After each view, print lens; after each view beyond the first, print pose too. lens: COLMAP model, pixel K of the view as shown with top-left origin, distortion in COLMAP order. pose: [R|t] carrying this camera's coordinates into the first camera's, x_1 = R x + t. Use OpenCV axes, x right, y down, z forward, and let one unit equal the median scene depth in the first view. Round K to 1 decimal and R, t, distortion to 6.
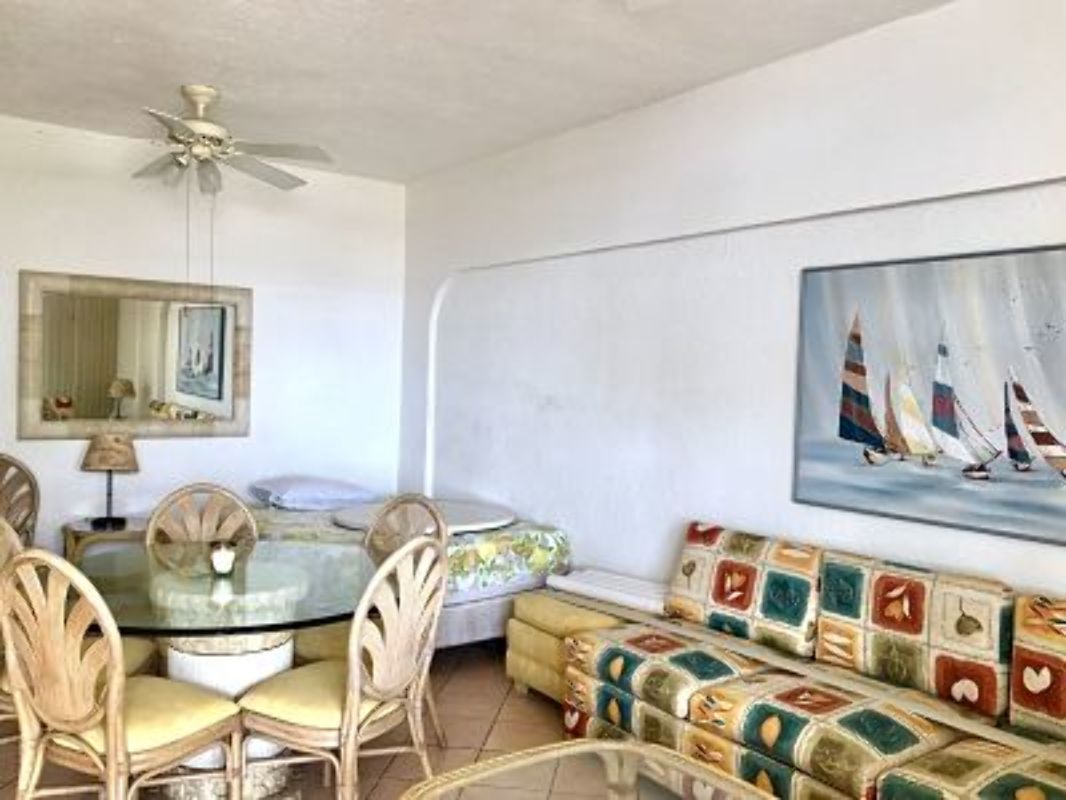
lens RADIAL K [[854.9, 0, 487.4], [0, 854.9, 402.4], [0, 0, 1]] dist [0.005052, 0.018087]
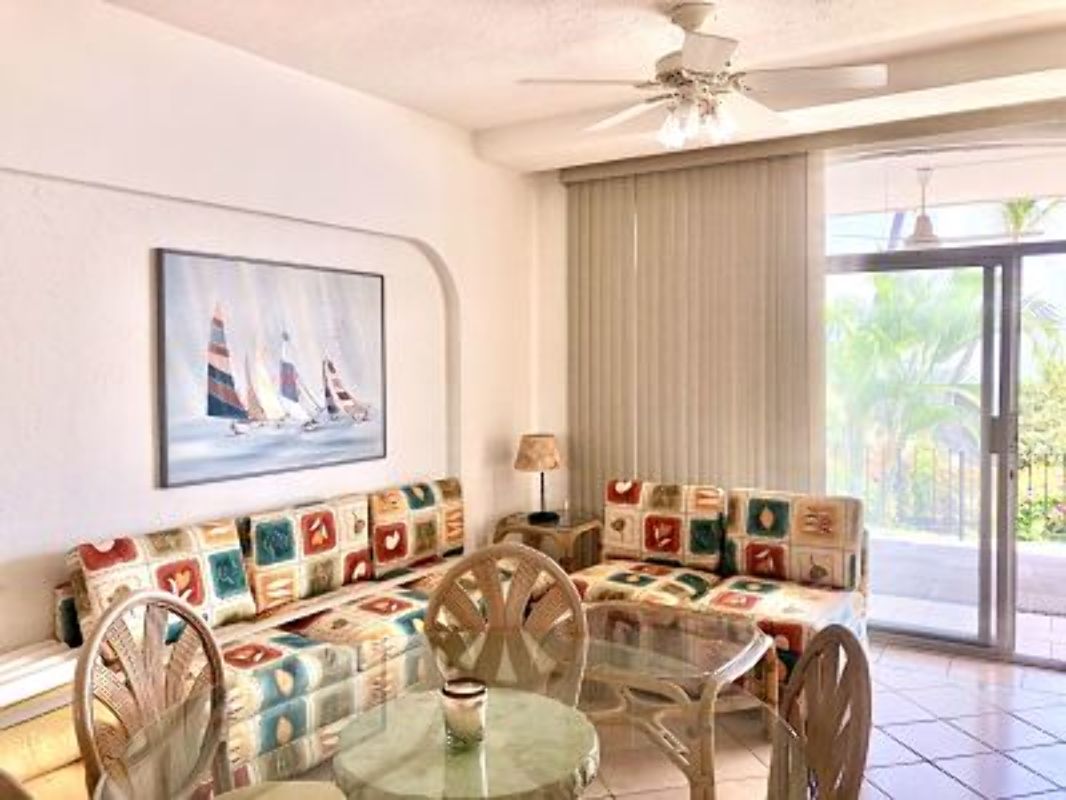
lens RADIAL K [[870.0, 0, 560.5], [0, 870.0, 399.1], [0, 0, 1]] dist [-0.000681, 0.000955]
pose [[-0.368446, -0.065503, 0.927339, -0.935703], [0.025634, 0.996419, 0.080568, -0.068462], [-0.929296, 0.053457, -0.365447, 1.224601]]
